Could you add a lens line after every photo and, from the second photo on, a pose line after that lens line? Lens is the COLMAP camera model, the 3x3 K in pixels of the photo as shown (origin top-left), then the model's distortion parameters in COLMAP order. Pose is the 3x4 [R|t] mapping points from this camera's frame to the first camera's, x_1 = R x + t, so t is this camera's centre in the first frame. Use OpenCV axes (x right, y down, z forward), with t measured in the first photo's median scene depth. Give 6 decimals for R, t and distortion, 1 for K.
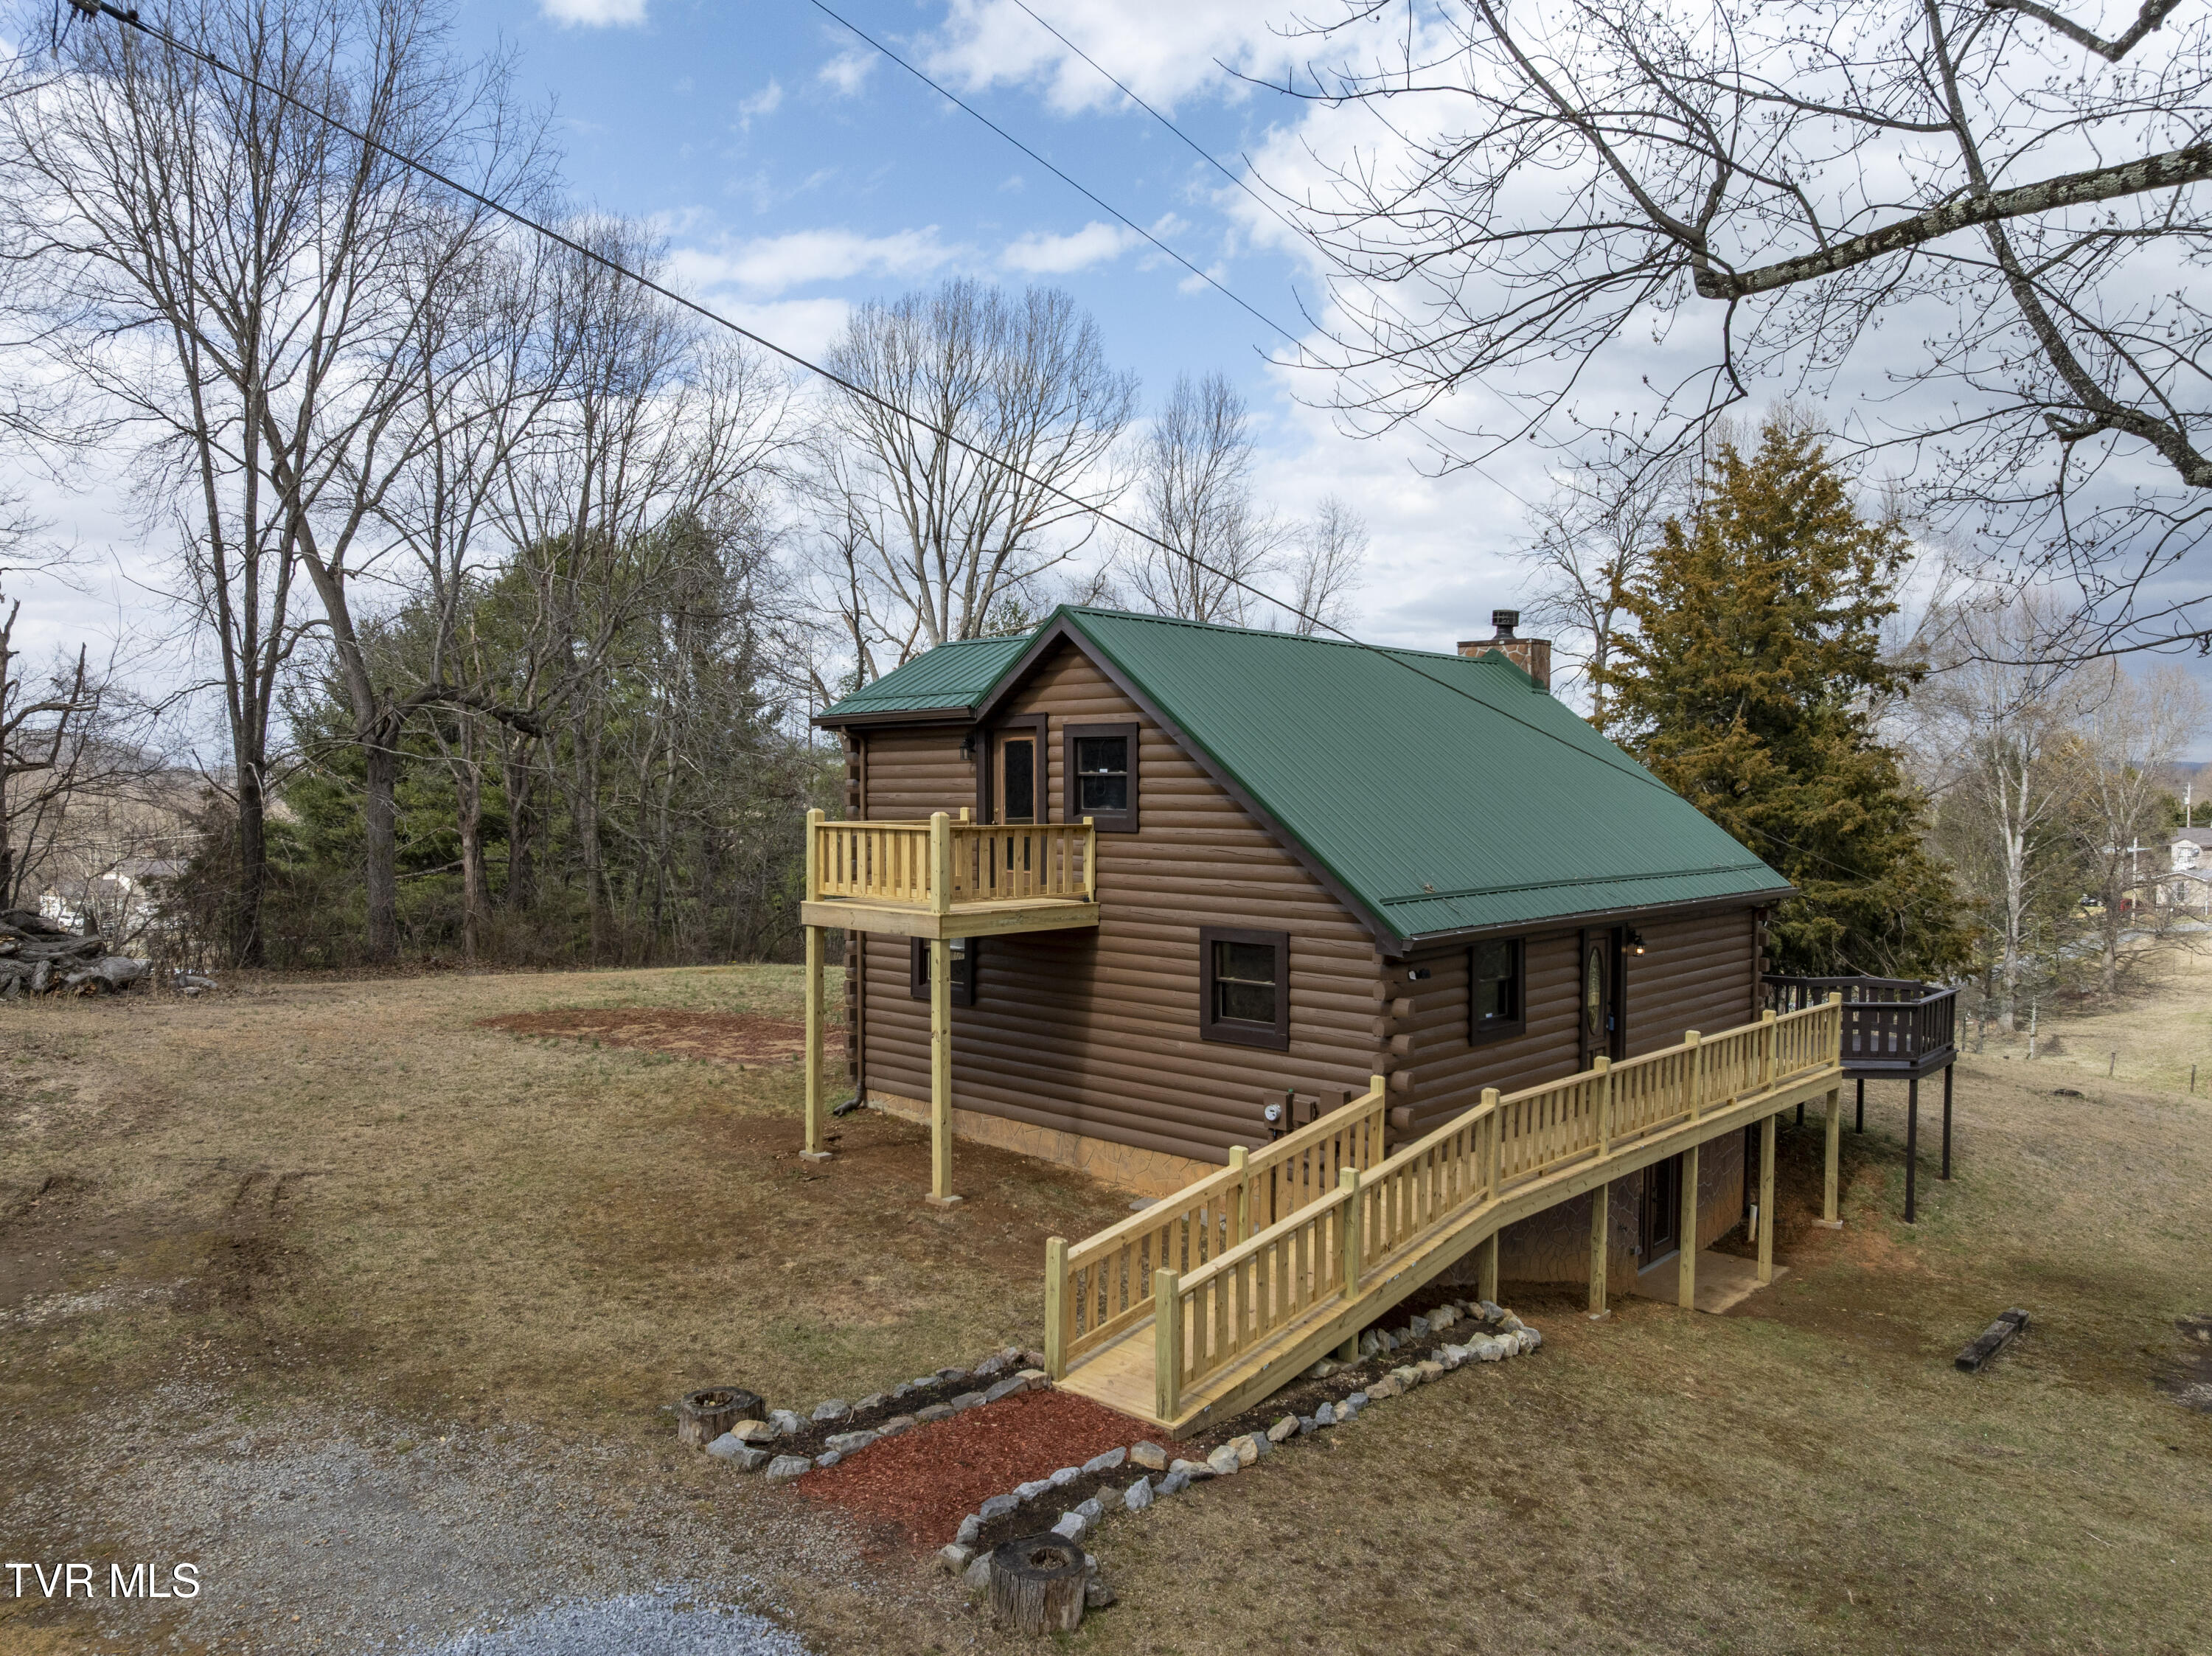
lens RADIAL K [[1600.9, 0, 1106.0], [0, 1600.9, 828.0], [0, 0, 1]] dist [-0.053755, 0.033239]
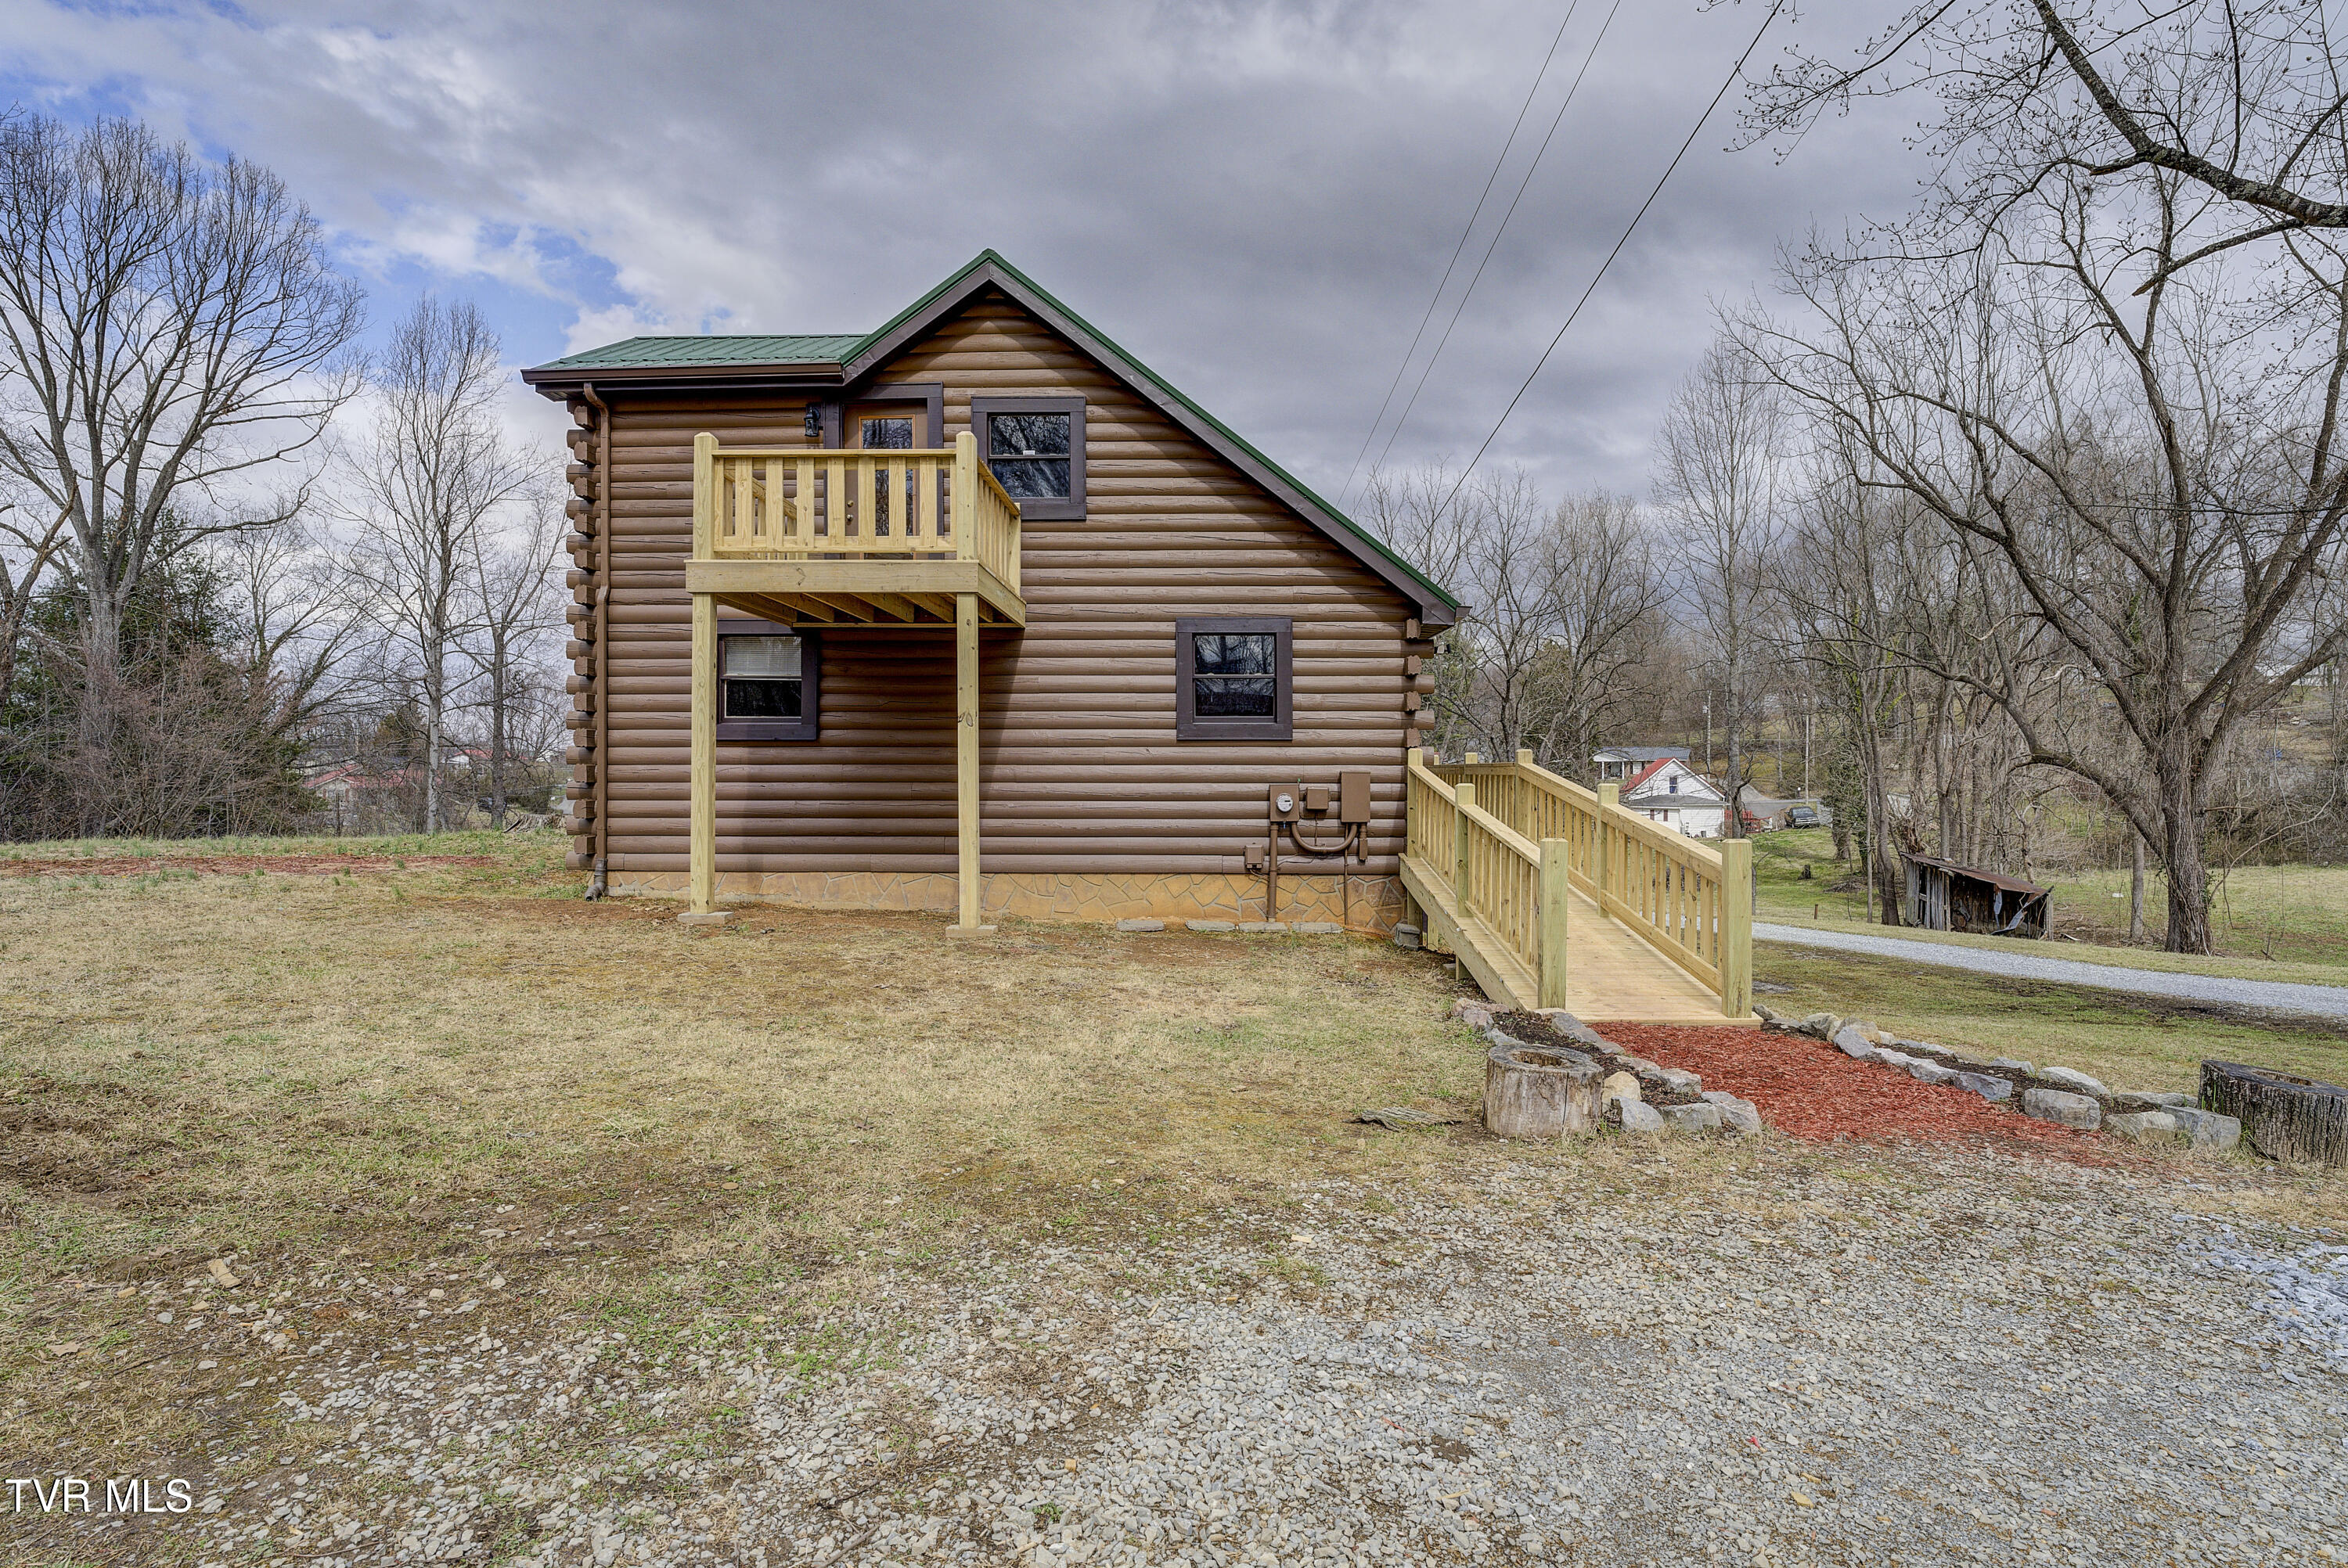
lens RADIAL K [[1201.9, 0, 1174.0], [0, 1201.9, 784.0], [0, 0, 1]] dist [-0.002763, -0.001420]
pose [[0.743179, -0.006888, 0.669057, -0.380087], [0.021335, 0.999682, -0.013408, 0.155368], [-0.668752, 0.024239, 0.743090, 0.451445]]
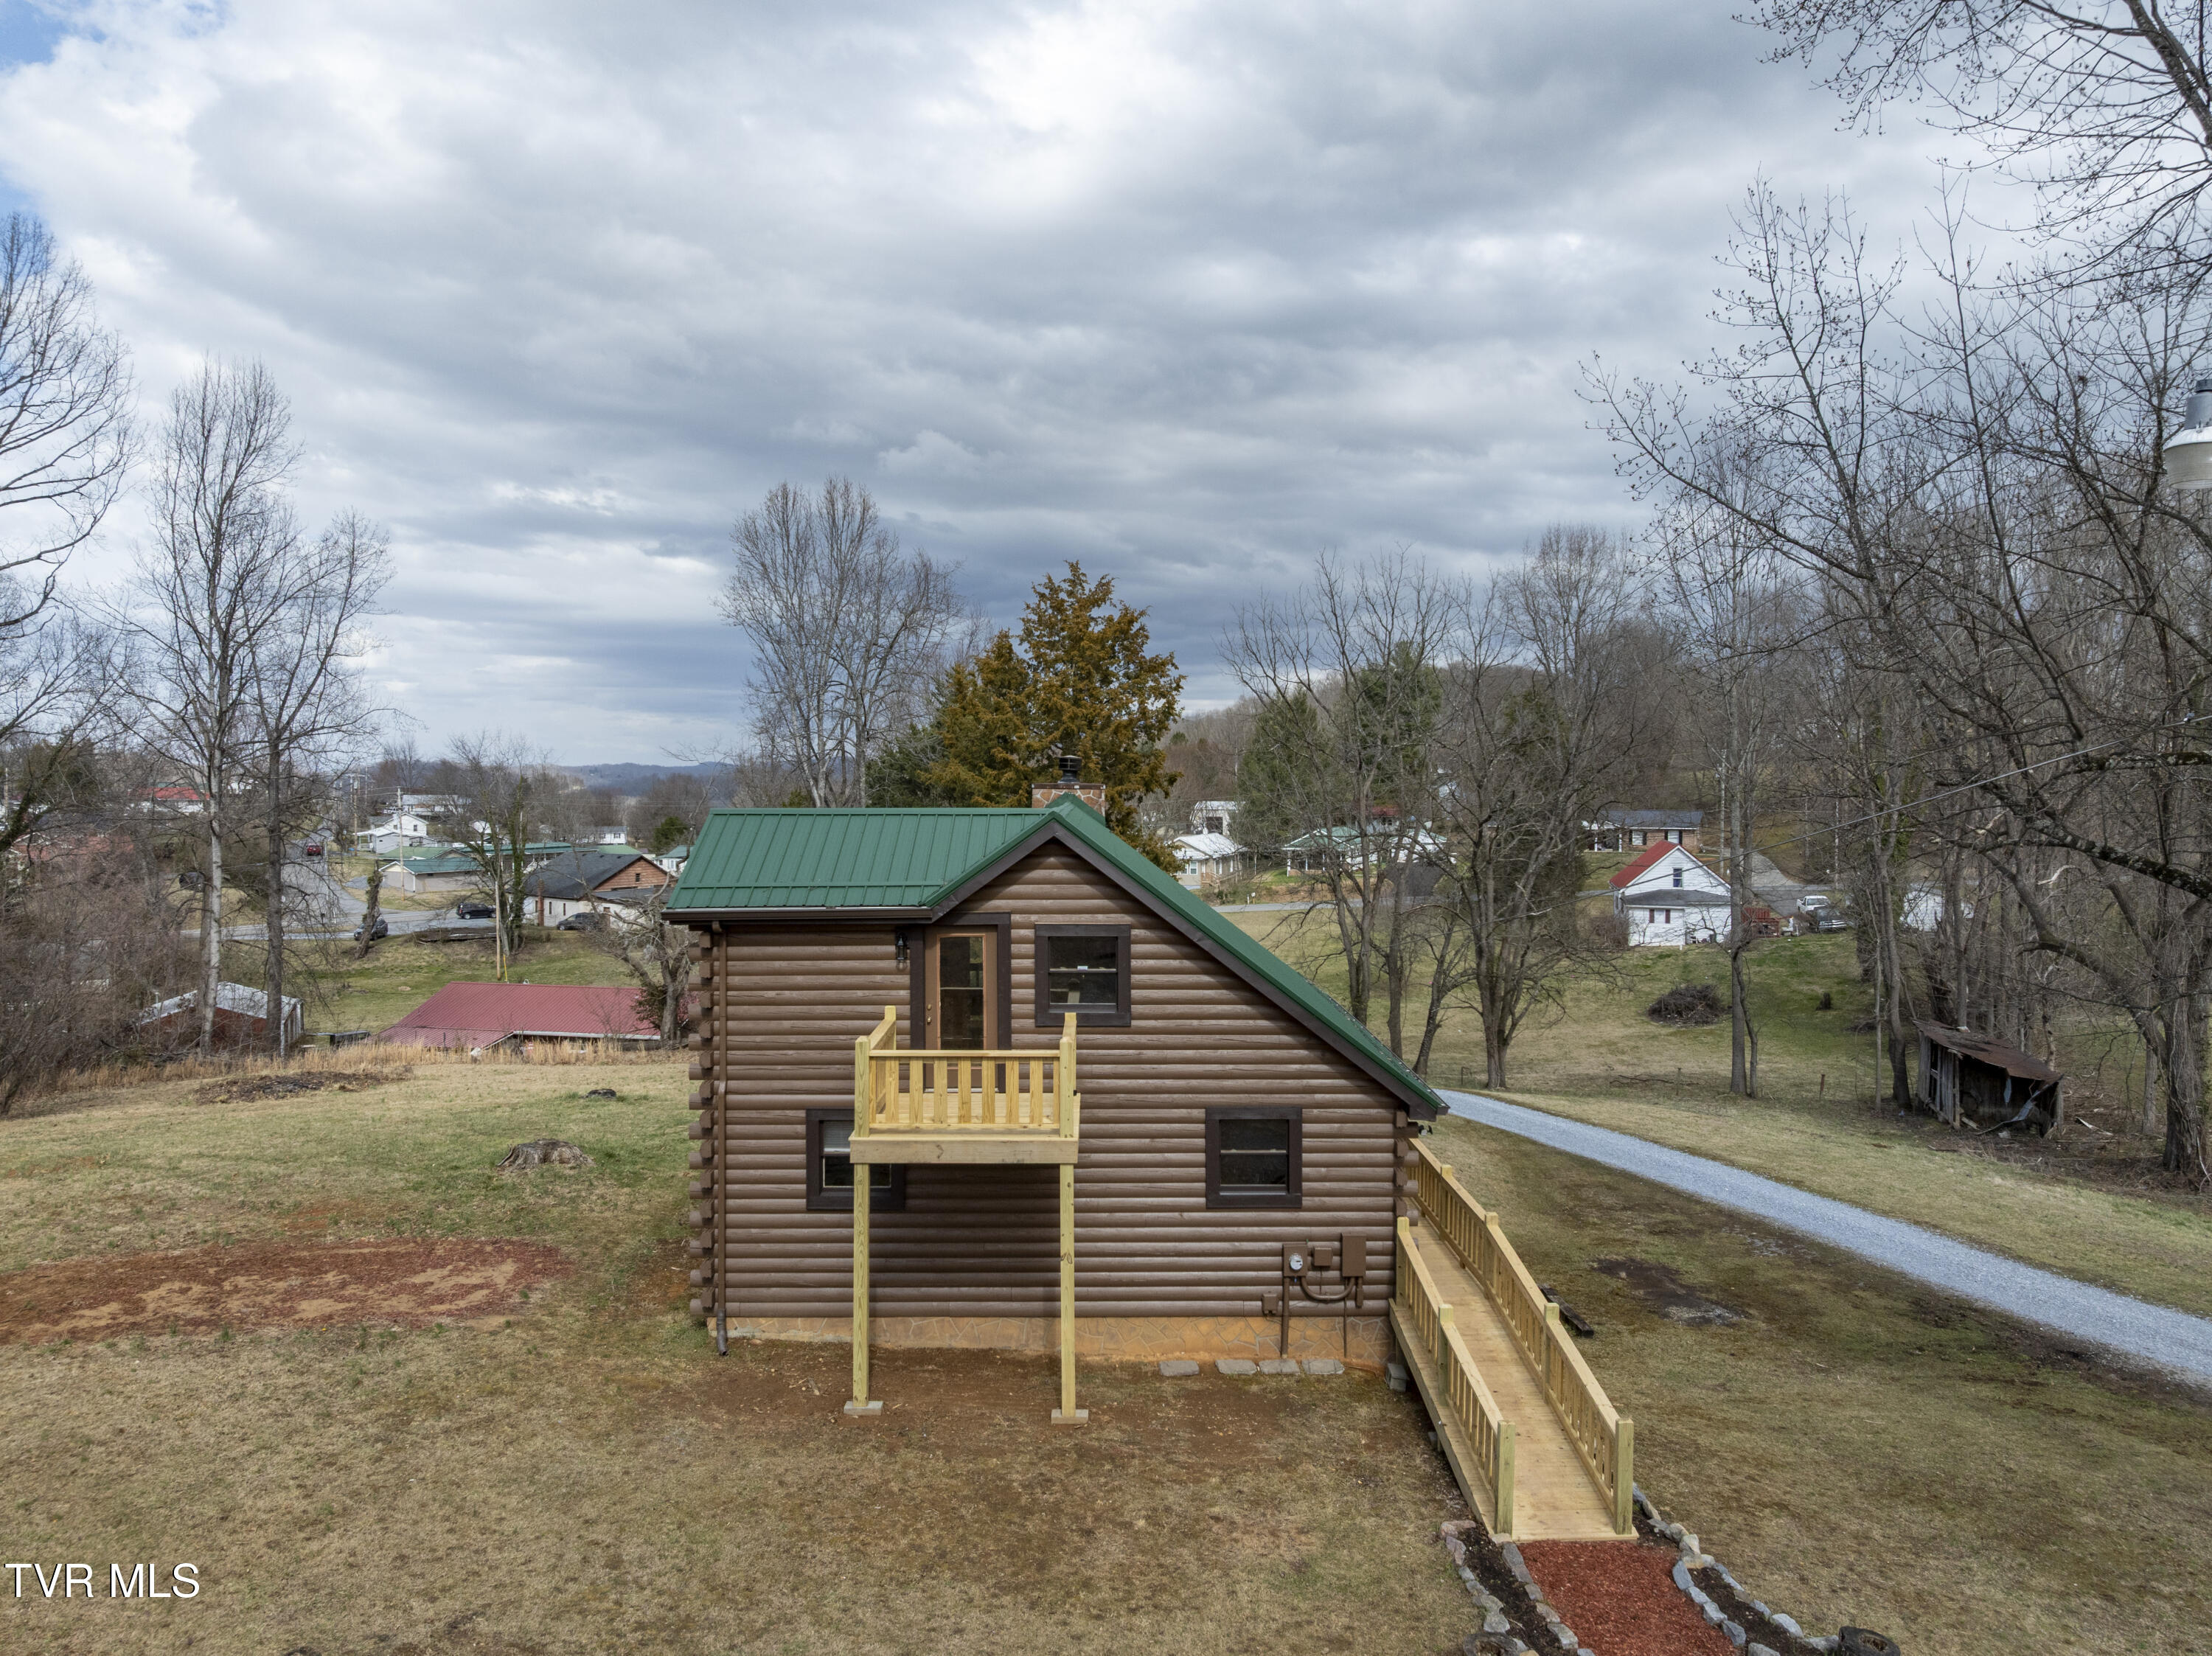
lens RADIAL K [[1611.9, 0, 1101.1], [0, 1611.9, 809.2], [0, 0, 1]] dist [-0.047941, 0.009064]
pose [[0.716280, -0.017865, 0.697584, -0.715299], [0.021325, 0.999766, 0.003708, -0.140718], [-0.697487, 0.012220, 0.716494, 0.230451]]
